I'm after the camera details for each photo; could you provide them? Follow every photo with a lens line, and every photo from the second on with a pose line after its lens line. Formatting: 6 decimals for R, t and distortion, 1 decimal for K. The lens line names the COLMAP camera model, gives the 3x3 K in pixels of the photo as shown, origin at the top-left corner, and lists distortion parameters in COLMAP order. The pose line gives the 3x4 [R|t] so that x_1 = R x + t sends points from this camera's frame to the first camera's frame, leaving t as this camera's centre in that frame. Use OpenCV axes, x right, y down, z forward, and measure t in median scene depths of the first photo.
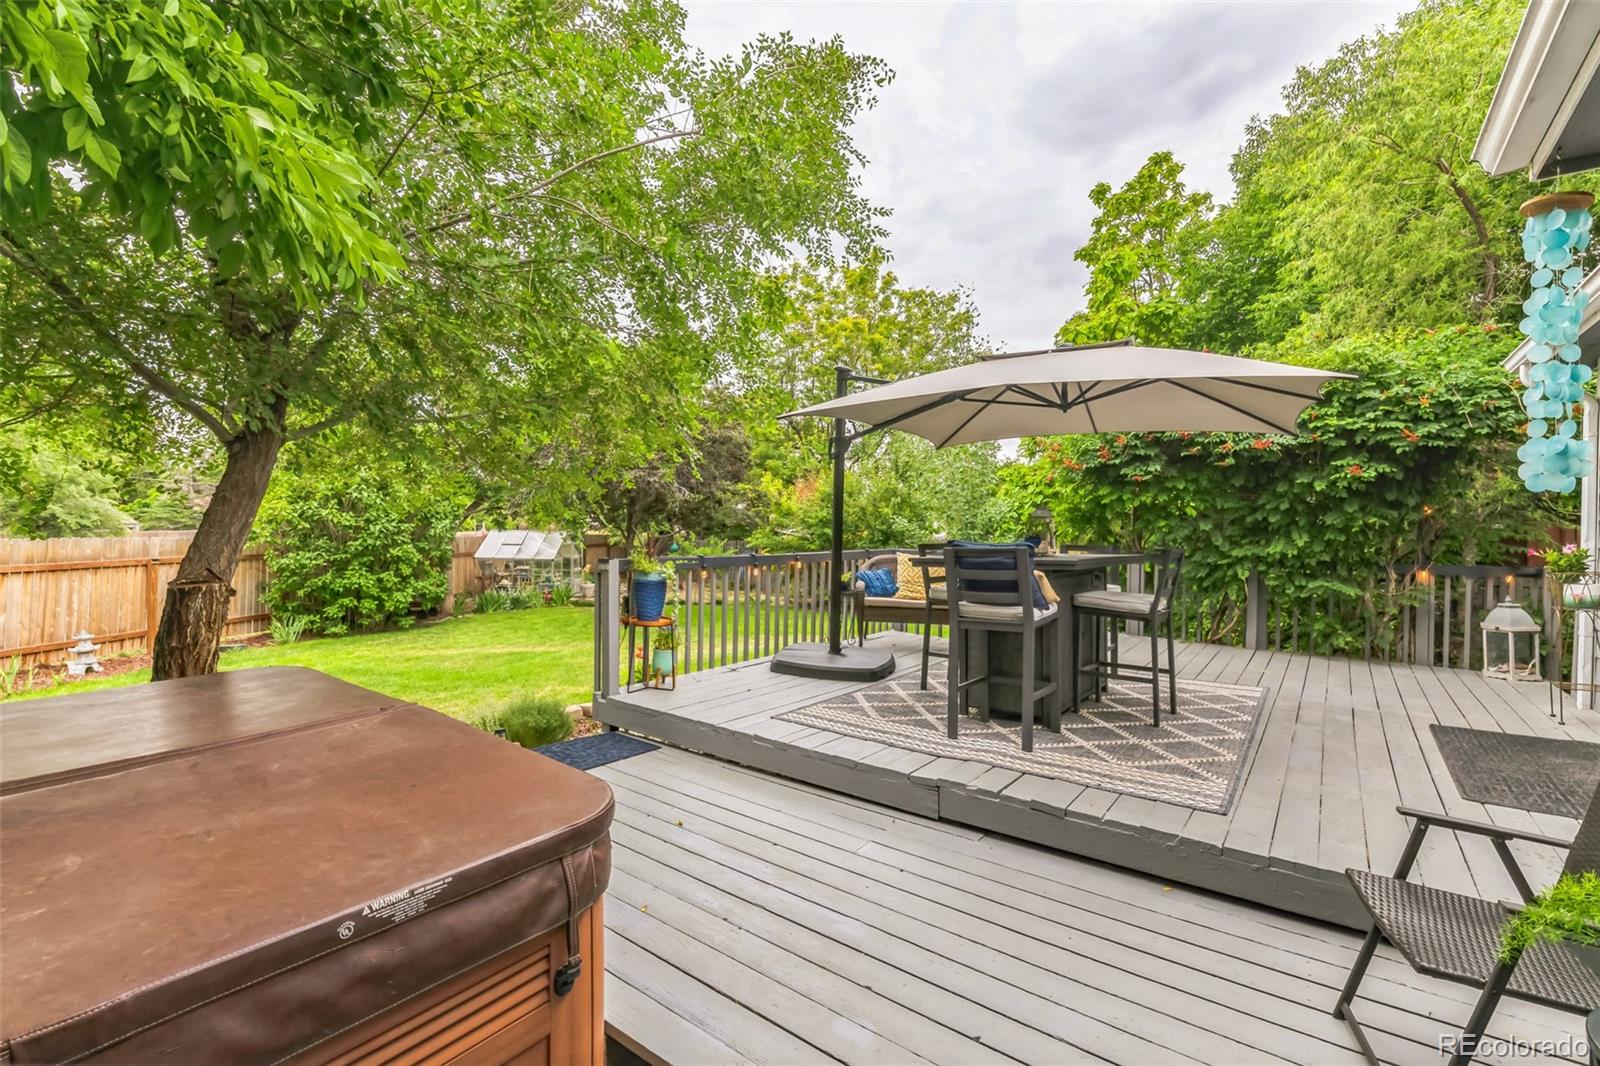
lens RADIAL K [[692.8, 0, 798.0], [0, 692.8, 531.4], [0, 0, 1]] dist [-0.003156, -0.000250]
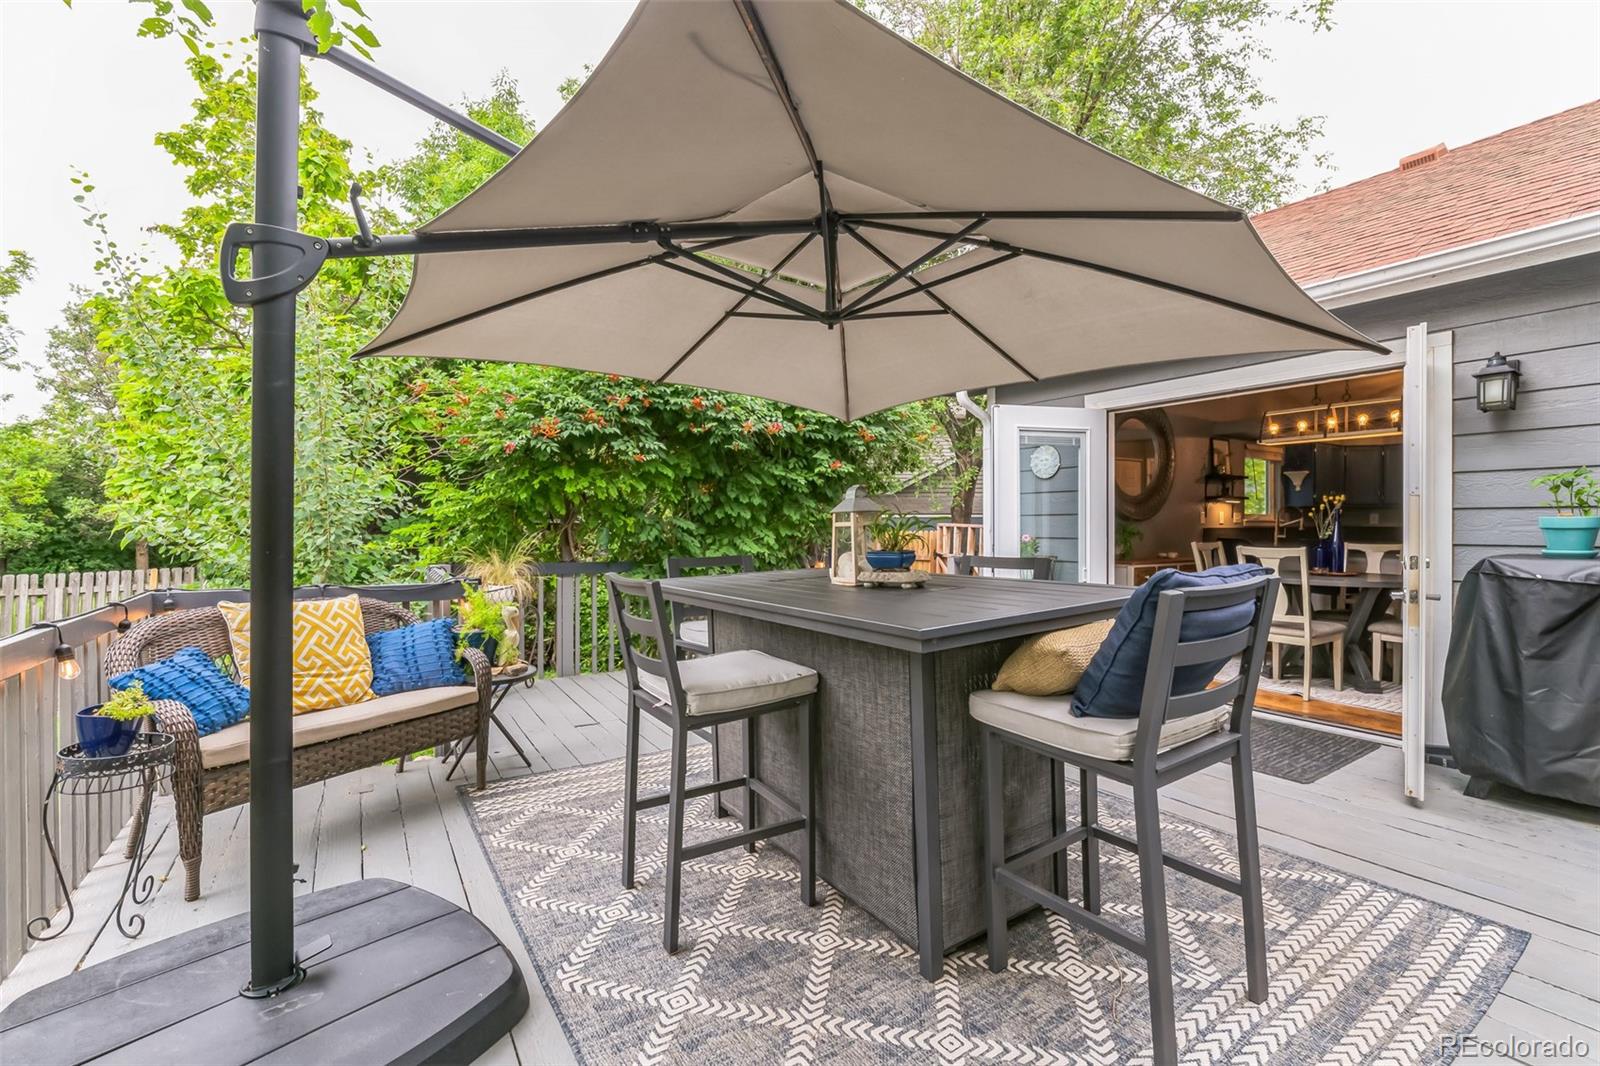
lens RADIAL K [[692.8, 0, 801.5], [0, 692.8, 521.4], [0, 0, 1]] dist [-0.003156, -0.000250]
pose [[0.342129, -0.011769, 0.939579, -0.137872], [0.022772, 0.999732, 0.004230, -0.013023], [-0.939377, 0.019949, 0.342305, 0.709824]]
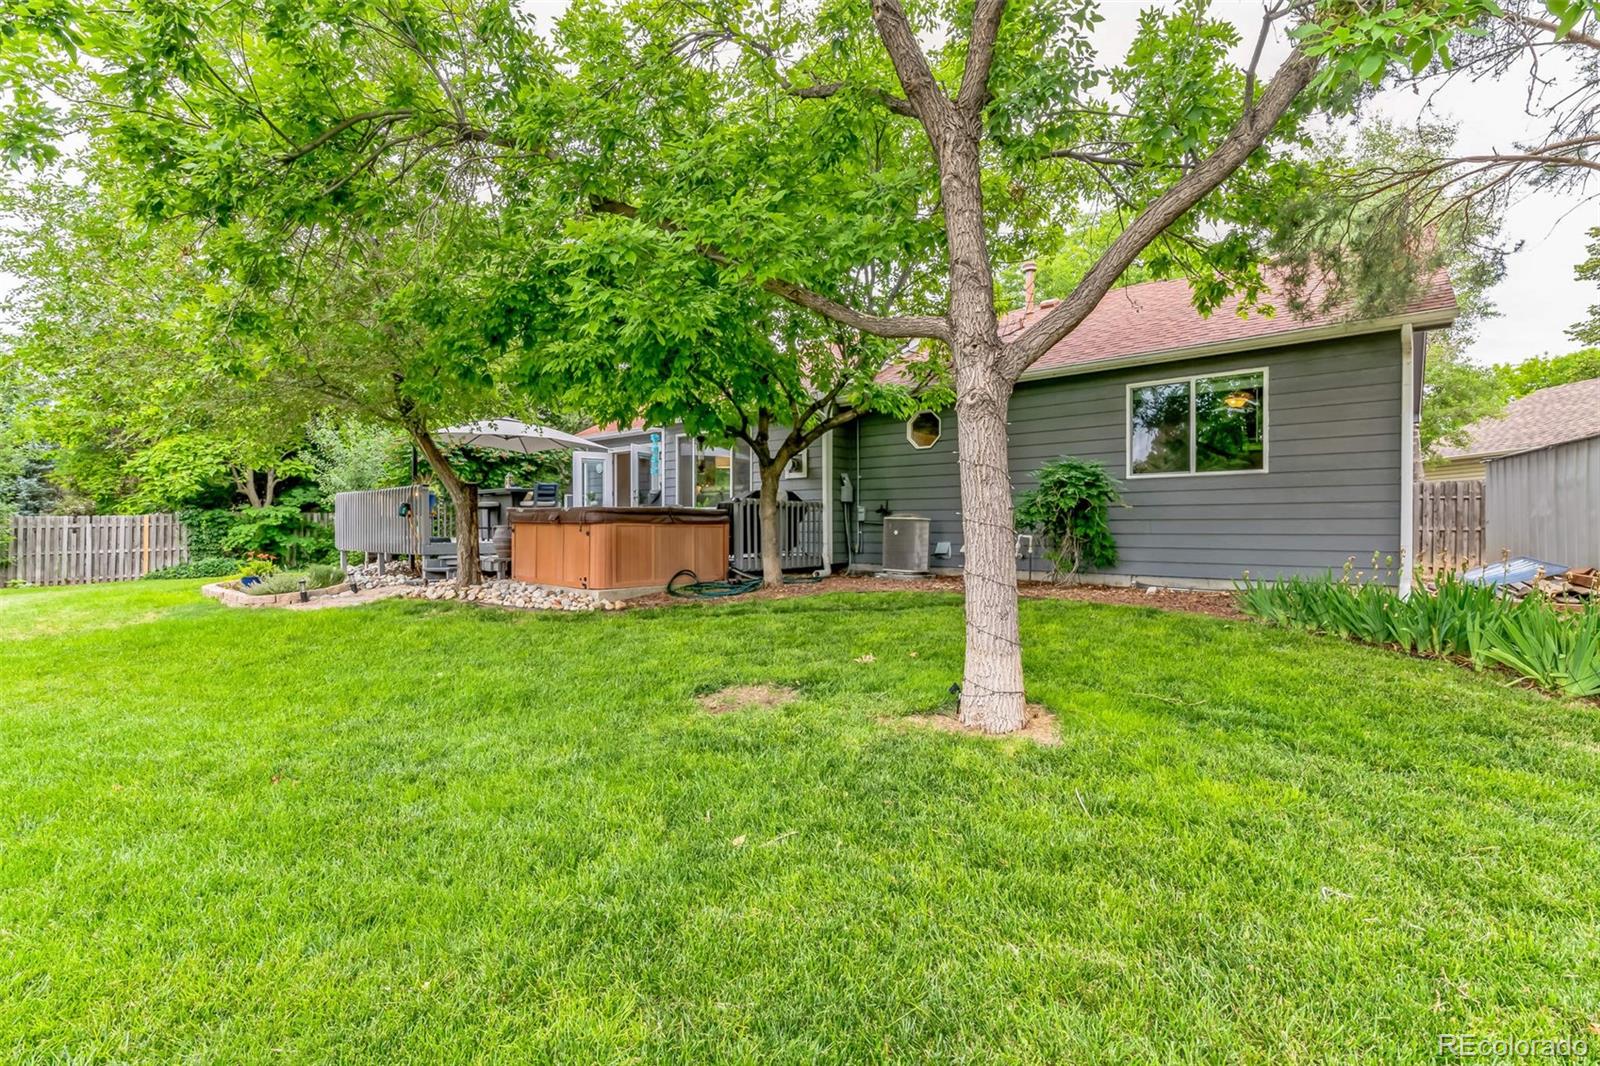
lens RADIAL K [[692.8, 0, 800.4], [0, 692.8, 527.6], [0, 0, 1]] dist [-0.003156, -0.000250]
pose [[0.065893, -0.014466, 0.997722, -2.032273], [0.014380, 0.999805, 0.013546, 0.142242], [-0.997723, 0.013454, 0.066088, -0.330856]]
